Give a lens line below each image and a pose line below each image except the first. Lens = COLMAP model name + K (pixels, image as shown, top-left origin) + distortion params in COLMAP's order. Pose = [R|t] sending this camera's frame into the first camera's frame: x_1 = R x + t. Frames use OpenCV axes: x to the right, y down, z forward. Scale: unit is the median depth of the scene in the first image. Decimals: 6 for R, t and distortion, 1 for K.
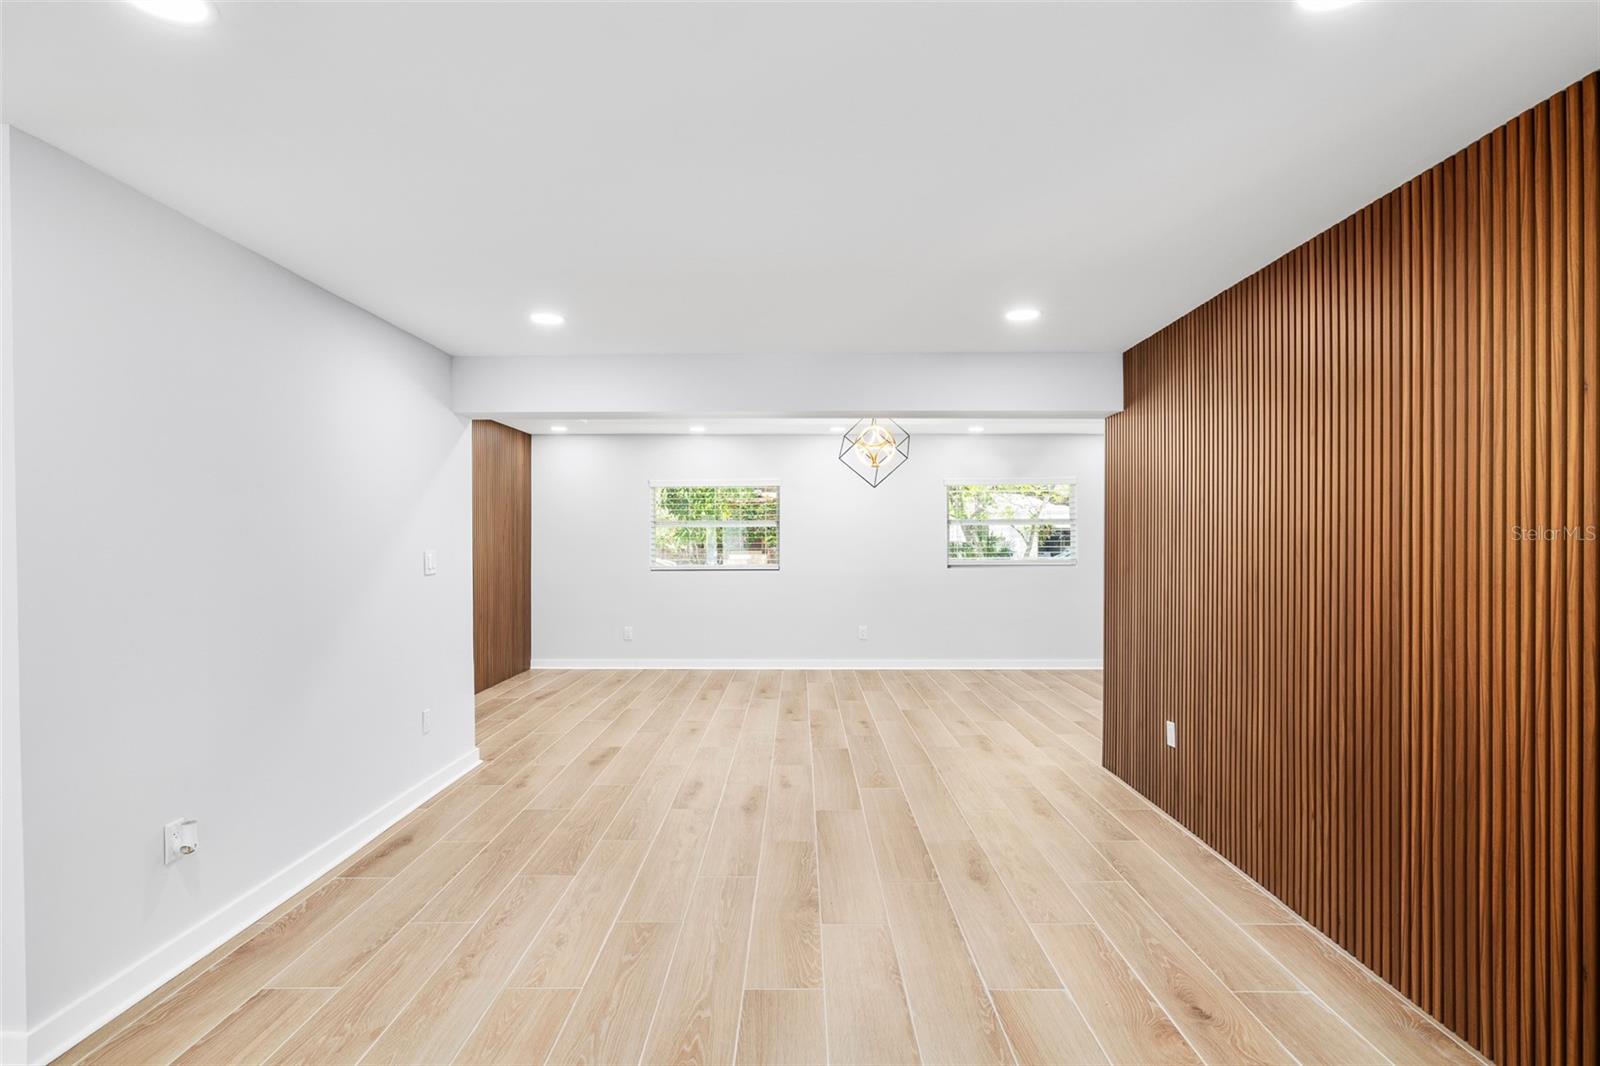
lens RADIAL K [[827.1, 0, 812.5], [0, 827.1, 544.3], [0, 0, 1]] dist [-0.003488, 0.000912]
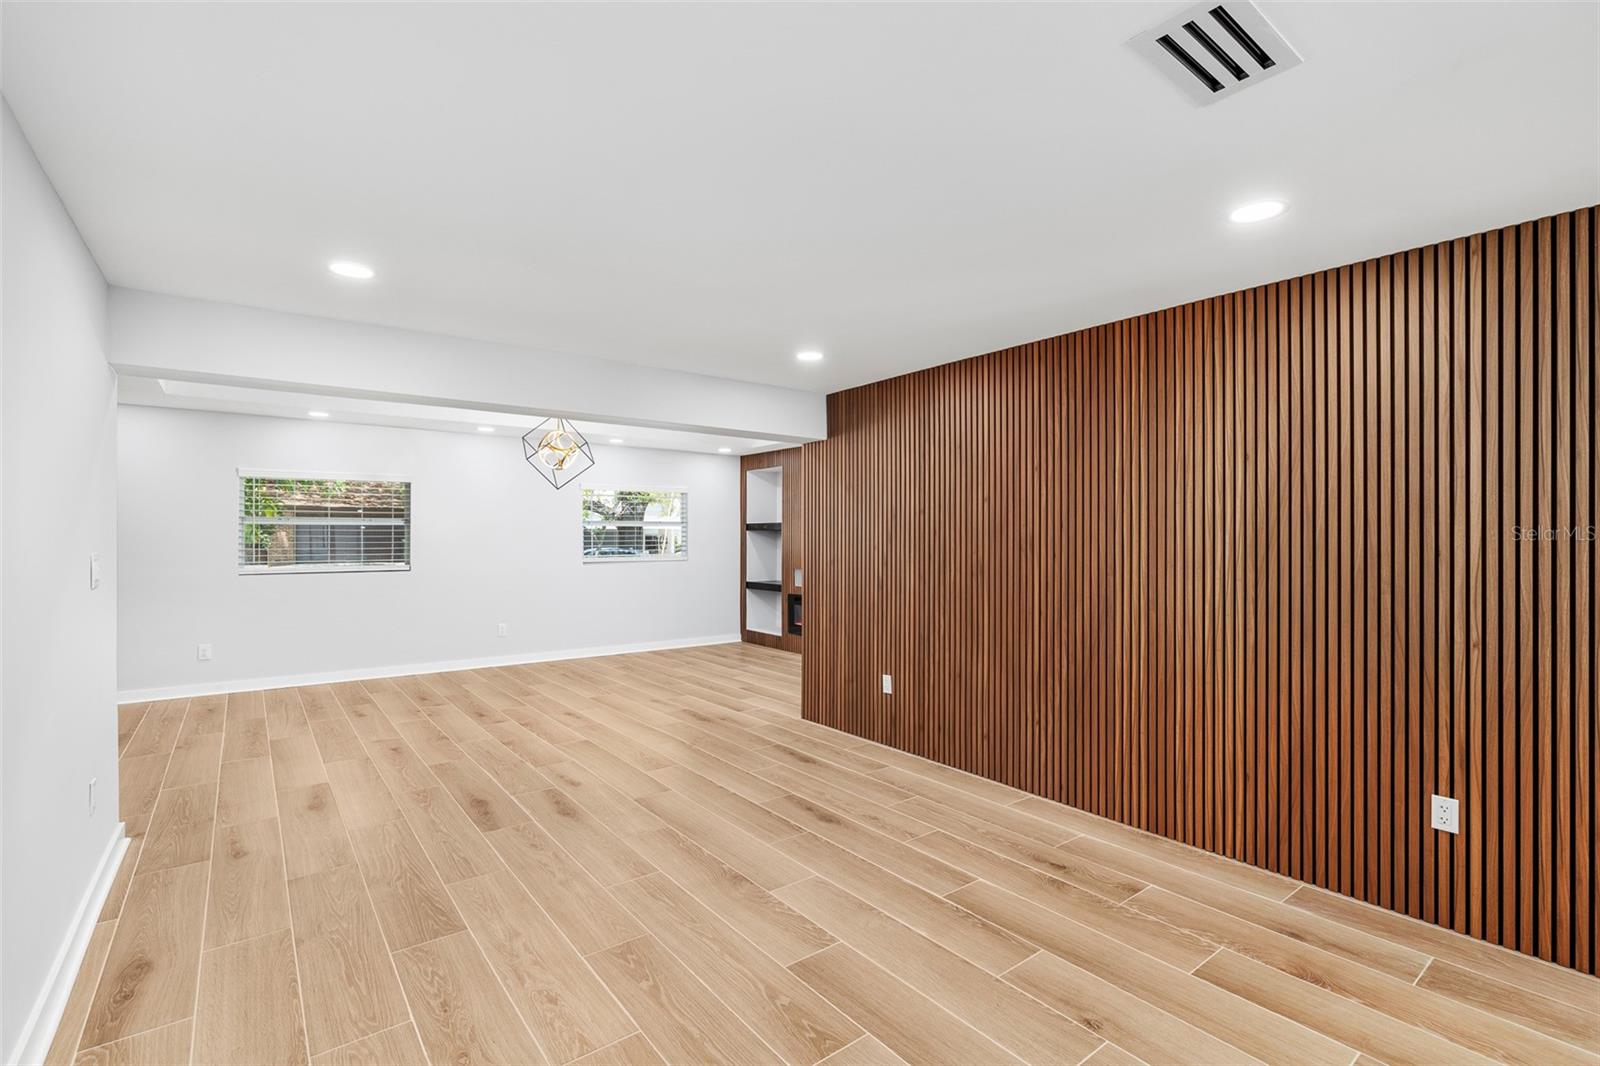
lens RADIAL K [[708.8, 0, 813.3], [0, 708.8, 536.4], [0, 0, 1]] dist [-0.007627, 0.001958]
pose [[0.793868, 0.003668, 0.608080, -0.413806], [0.001952, 0.999961, -0.008581, -0.001293], [-0.608087, 0.007999, 0.793830, 0.178232]]
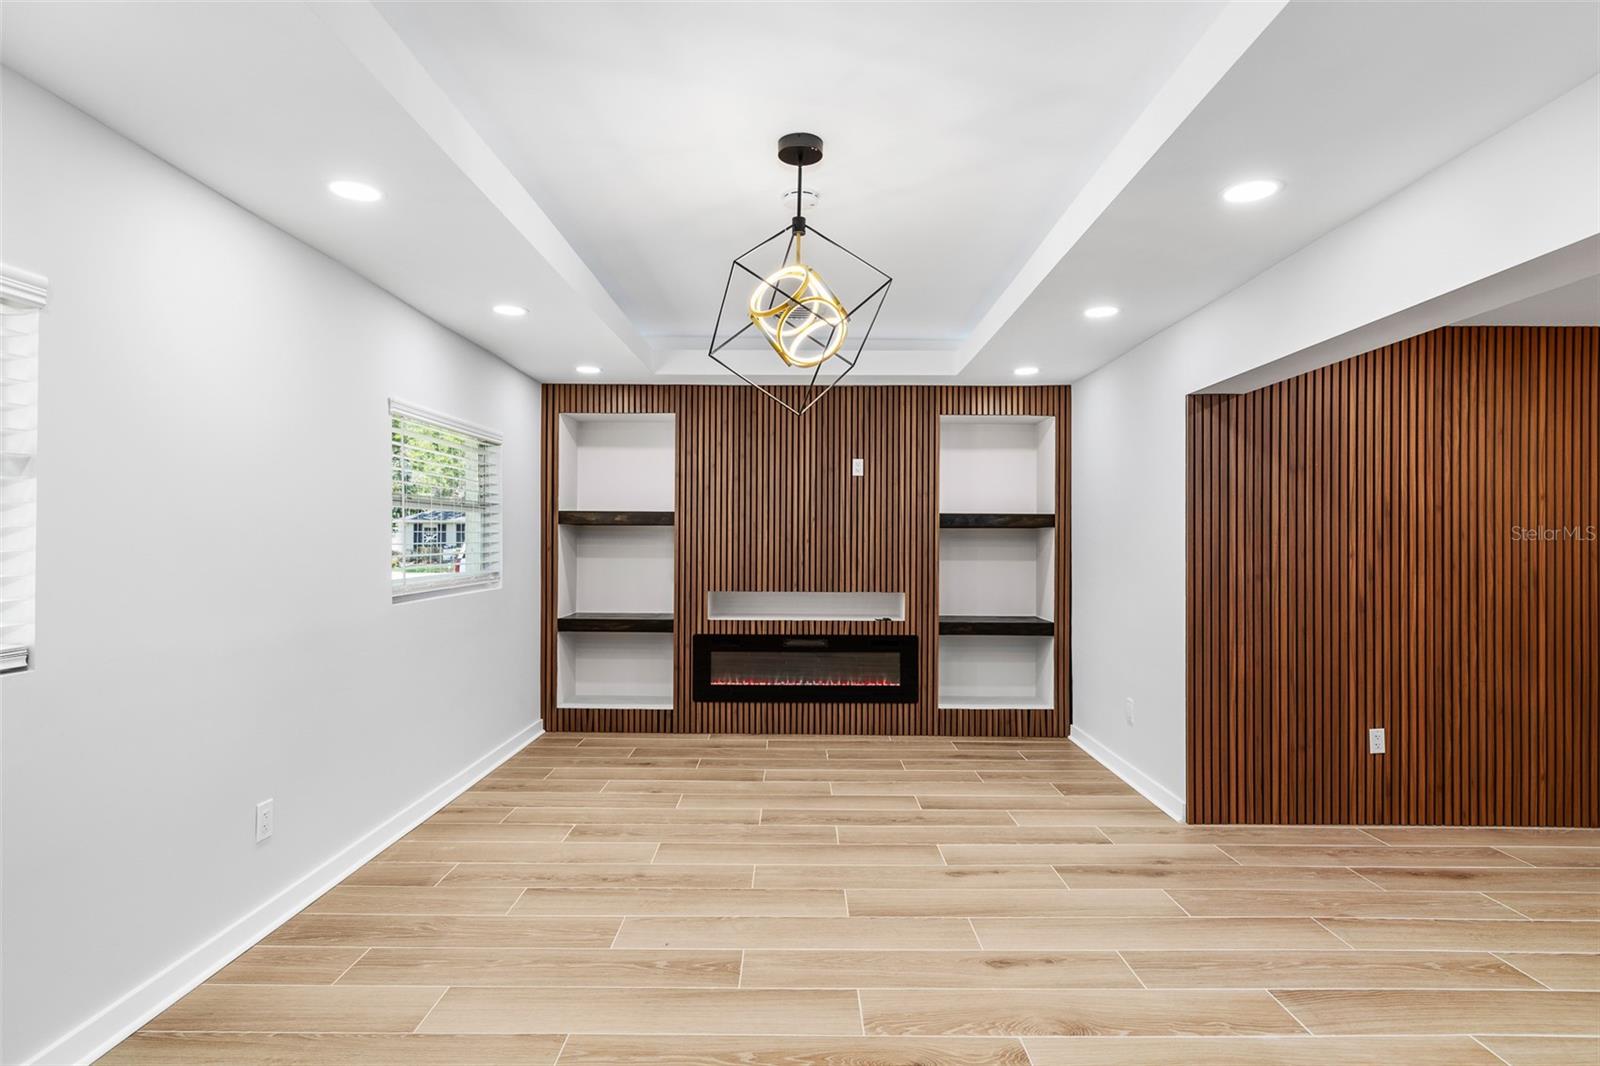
lens RADIAL K [[827.1, 0, 812.0], [0, 827.1, 534.4], [0, 0, 1]] dist [-0.003488, 0.000912]
pose [[0.022795, 0.012009, 0.999668, -0.650064], [-0.000177, 0.999928, -0.012009, -0.006288], [-0.999740, 0.000097, 0.022795, 1.880636]]
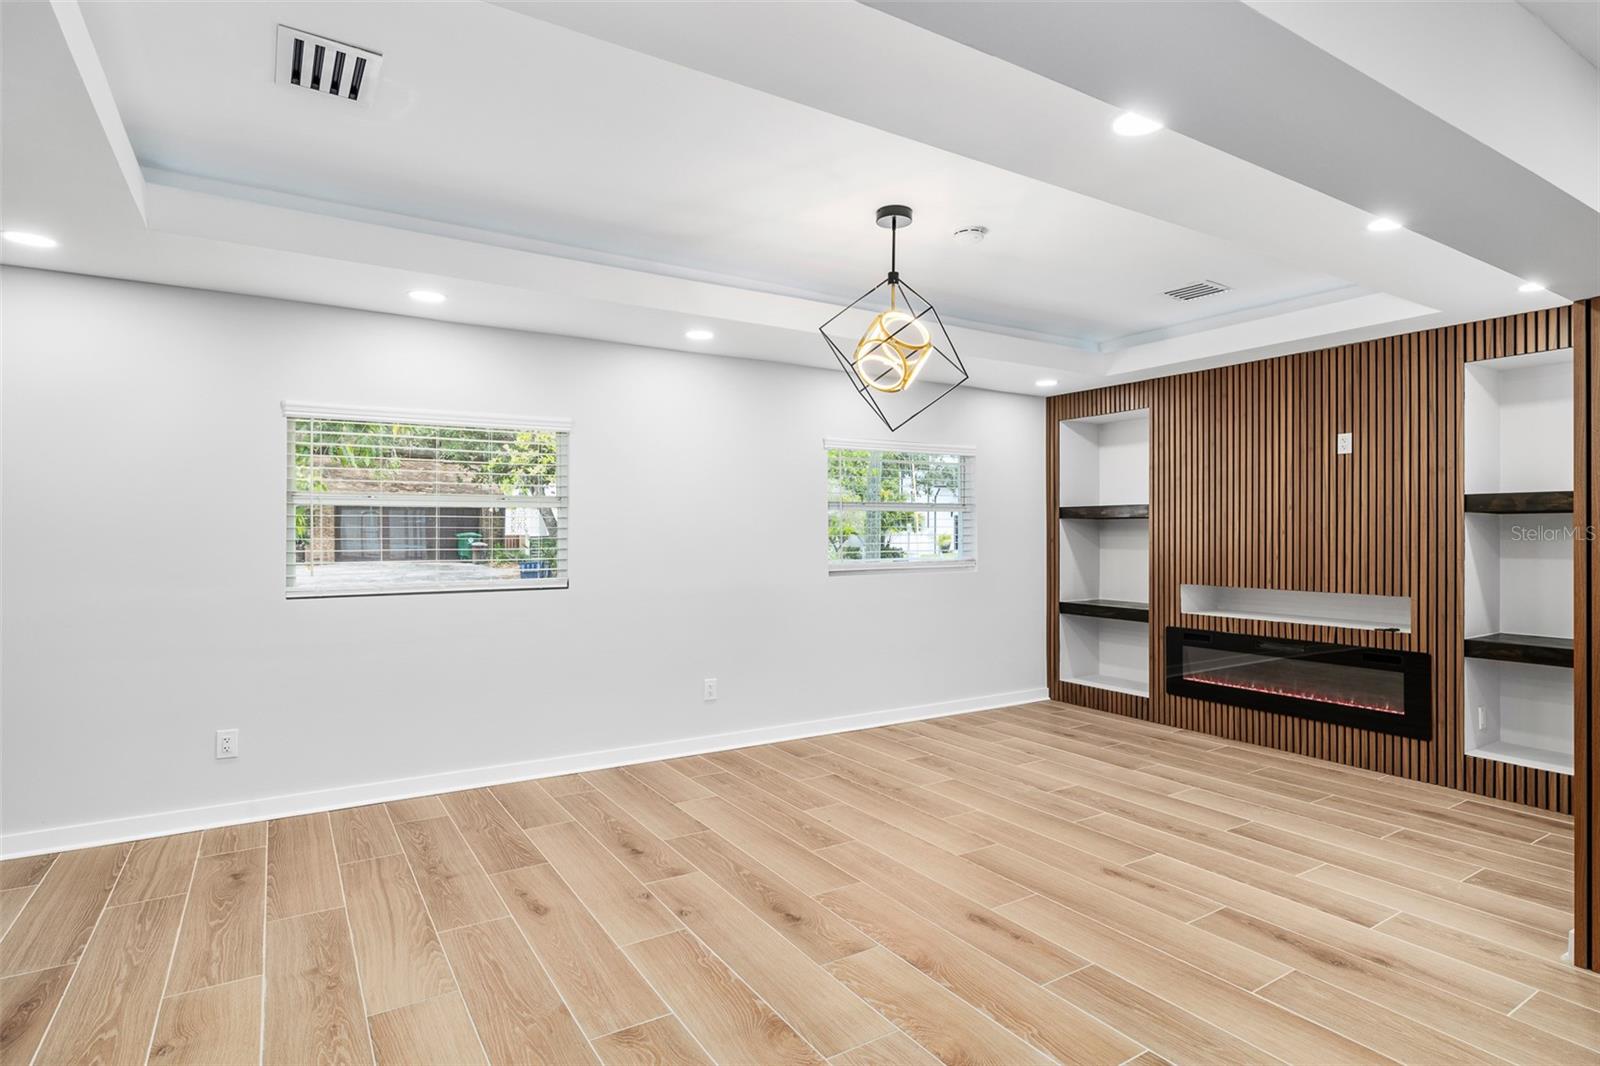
lens RADIAL K [[827.1, 0, 826.4], [0, 827.1, 534.5], [0, 0, 1]] dist [-0.003488, 0.000912]
pose [[0.846326, 0.001895, 0.532662, -0.458054], [-0.000198, 0.999995, -0.003243, -0.004267], [-0.532665, 0.002639, 0.846322, 1.120197]]
